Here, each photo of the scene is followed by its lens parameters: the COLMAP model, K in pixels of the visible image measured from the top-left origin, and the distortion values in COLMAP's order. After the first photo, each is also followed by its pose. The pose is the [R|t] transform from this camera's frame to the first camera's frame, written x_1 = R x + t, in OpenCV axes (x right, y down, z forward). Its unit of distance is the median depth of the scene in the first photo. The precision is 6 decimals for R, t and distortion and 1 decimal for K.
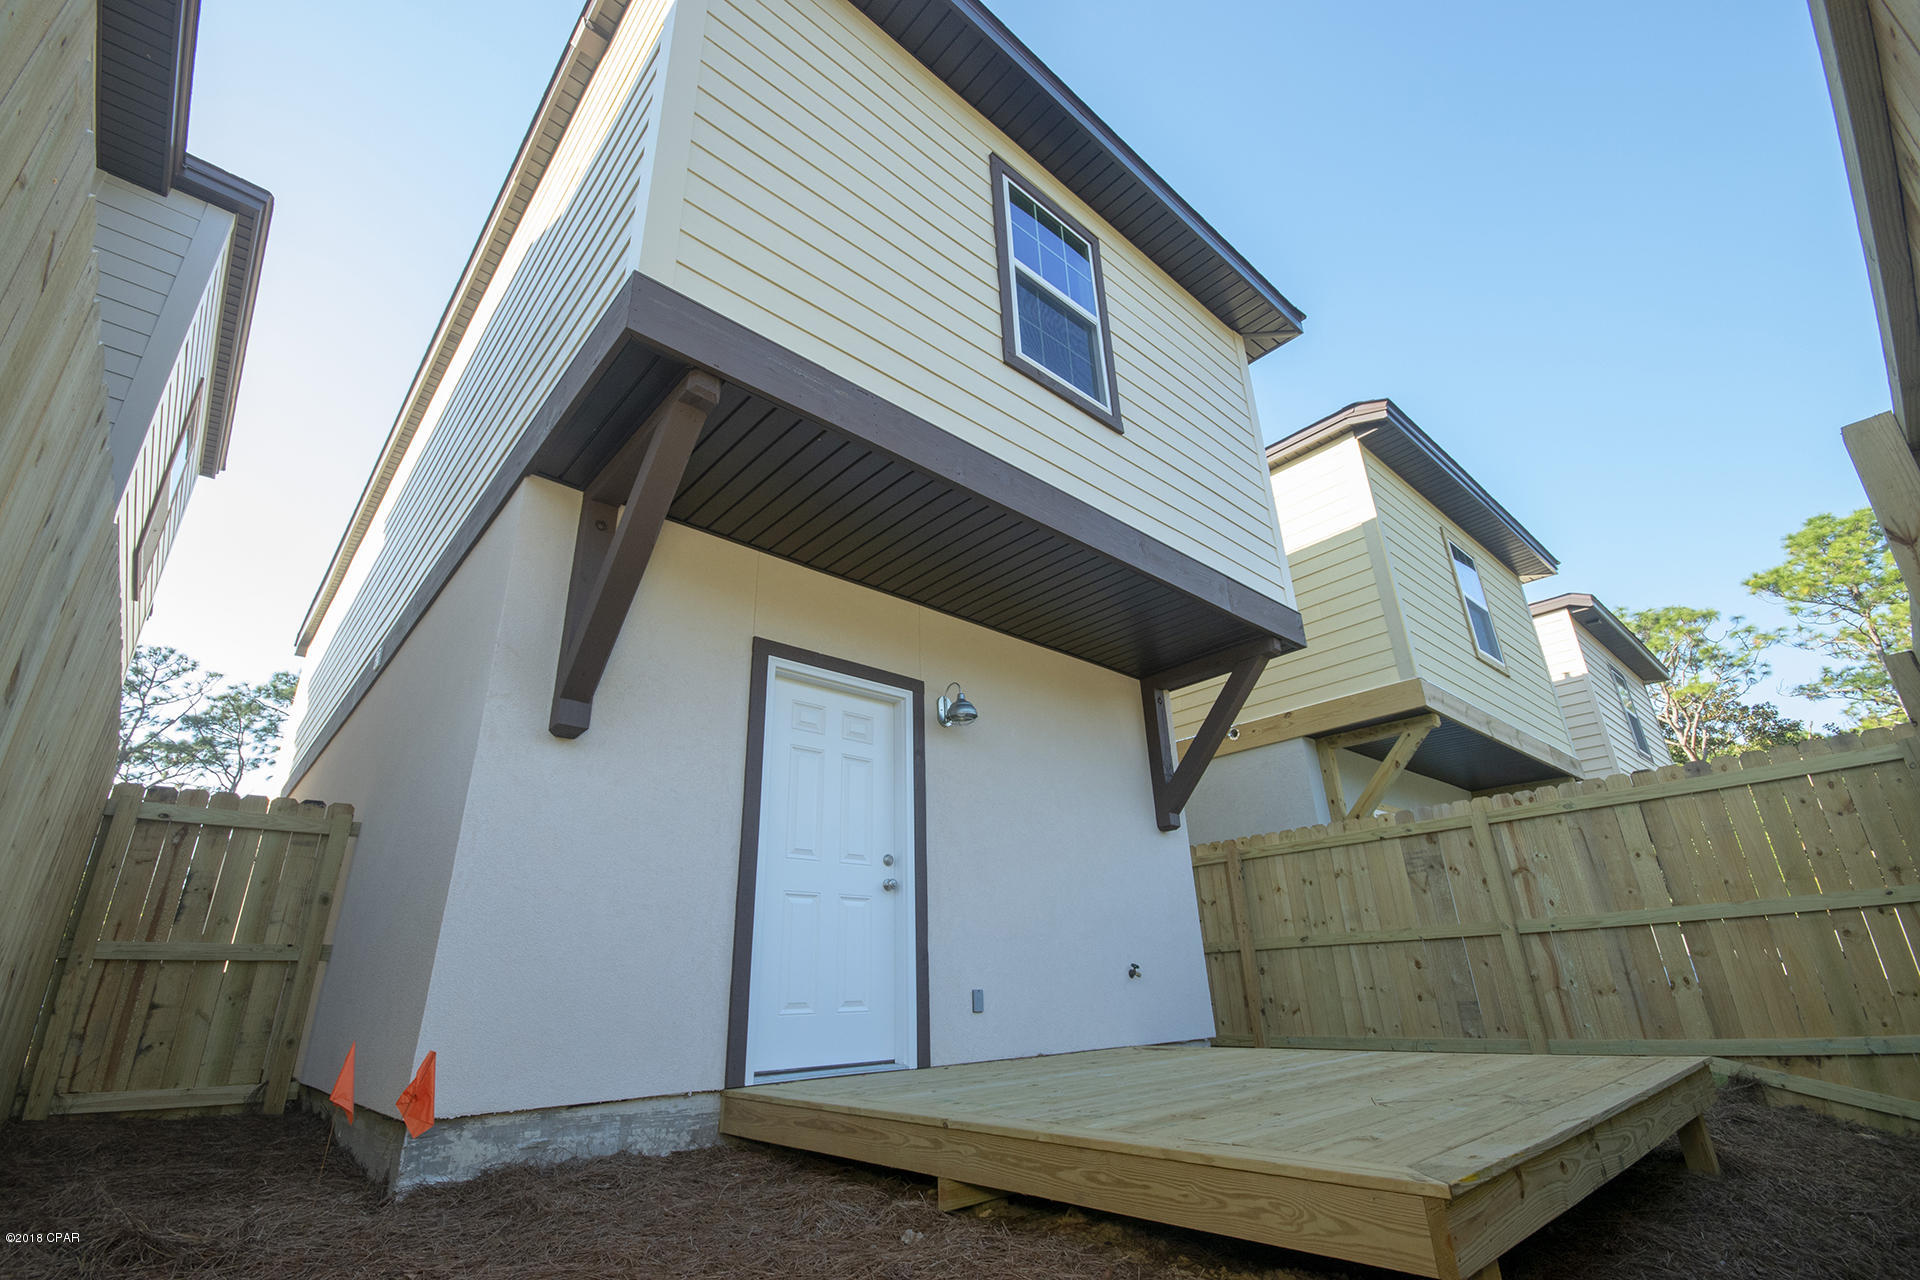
lens RADIAL K [[851.4, 0, 957.2], [0, 851.4, 643.2], [0, 0, 1]] dist [0.017278, -0.018079]
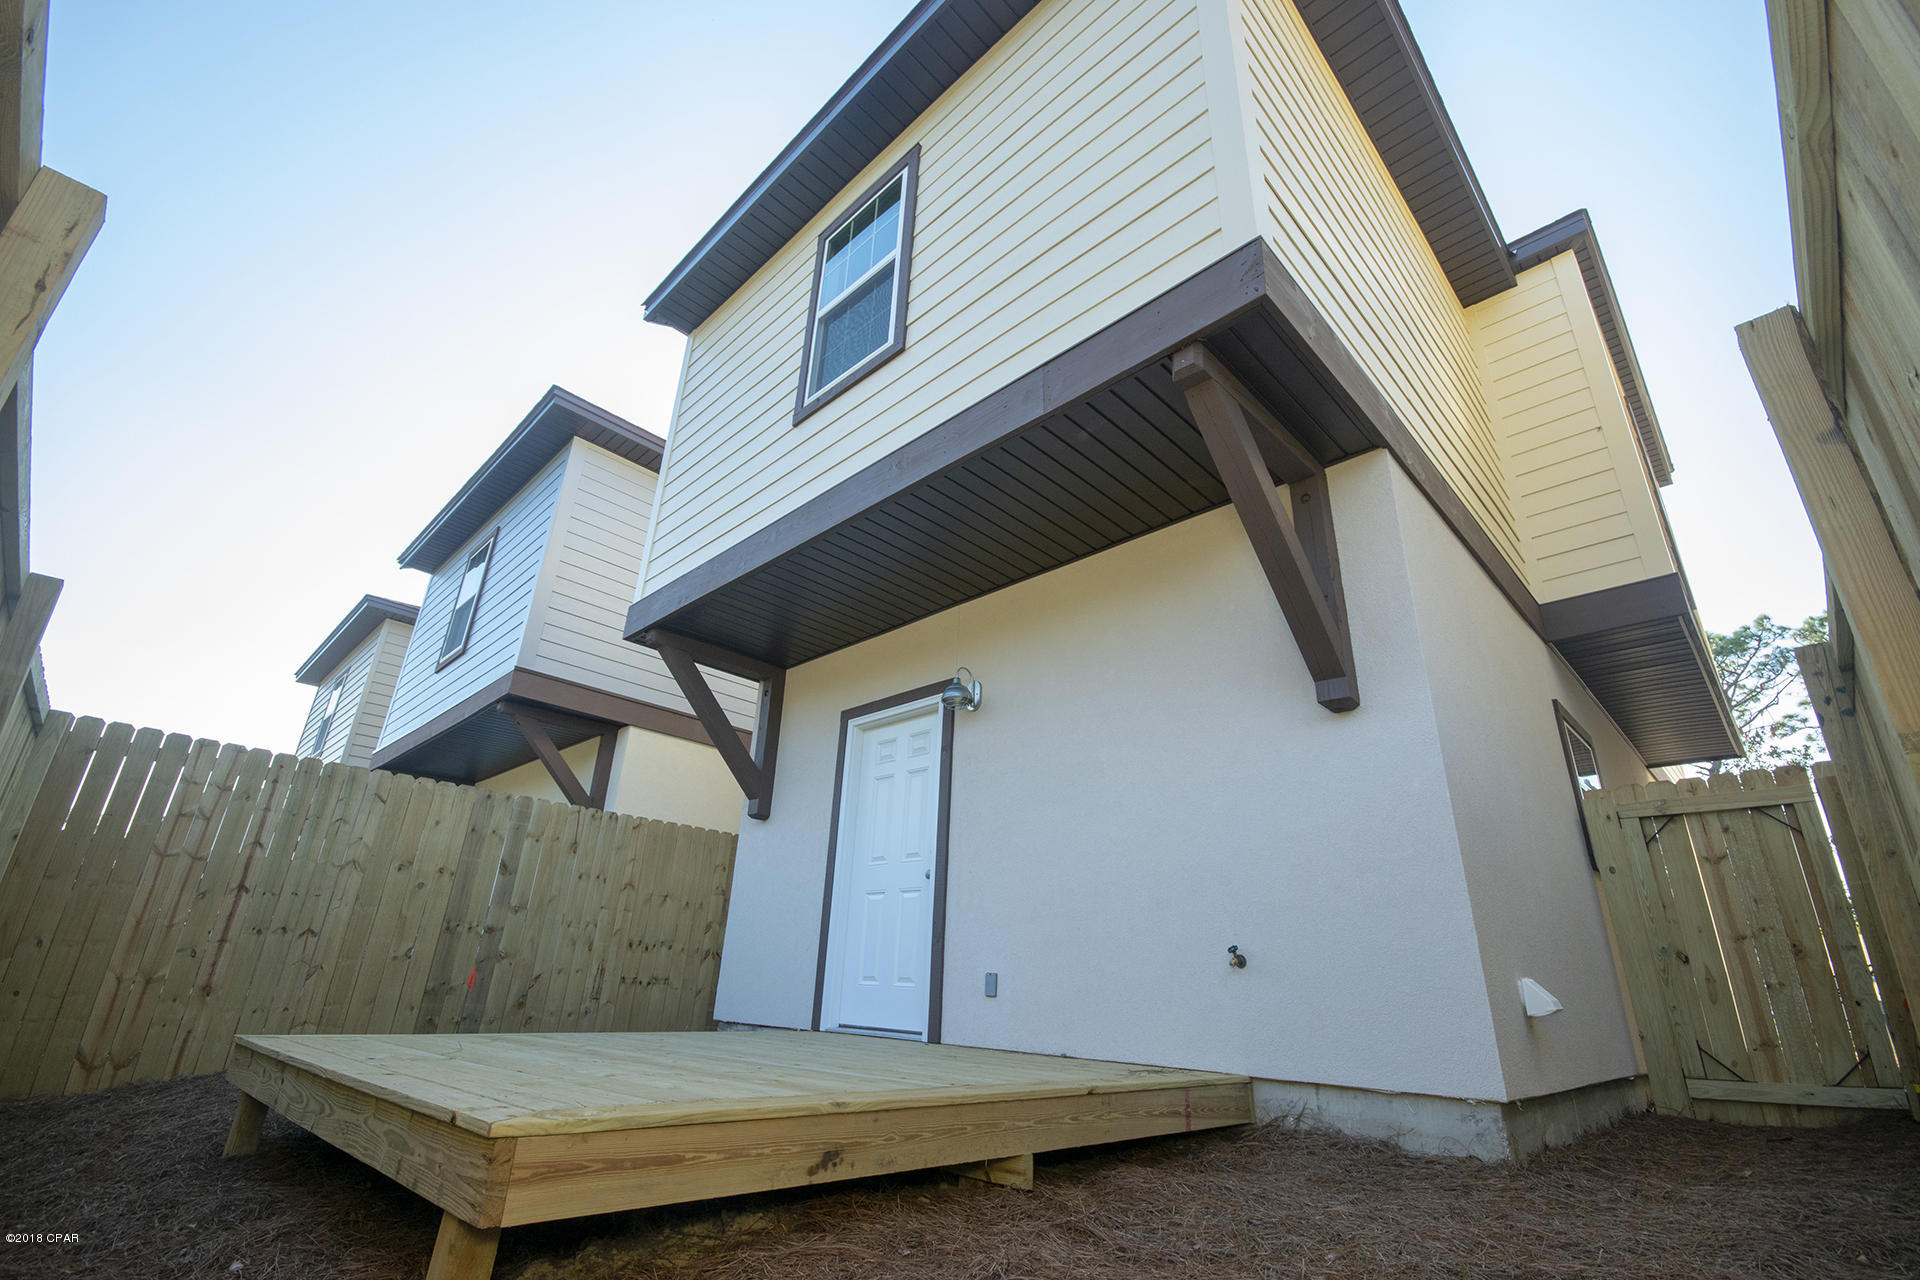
lens RADIAL K [[851.4, 0, 957.2], [0, 851.4, 643.2], [0, 0, 1]] dist [0.017278, -0.018079]
pose [[0.060719, -0.348785, -0.935234, 1.042620], [0.335643, 0.889536, -0.309951, 0.363427], [0.940030, -0.295085, 0.171080, 0.915696]]
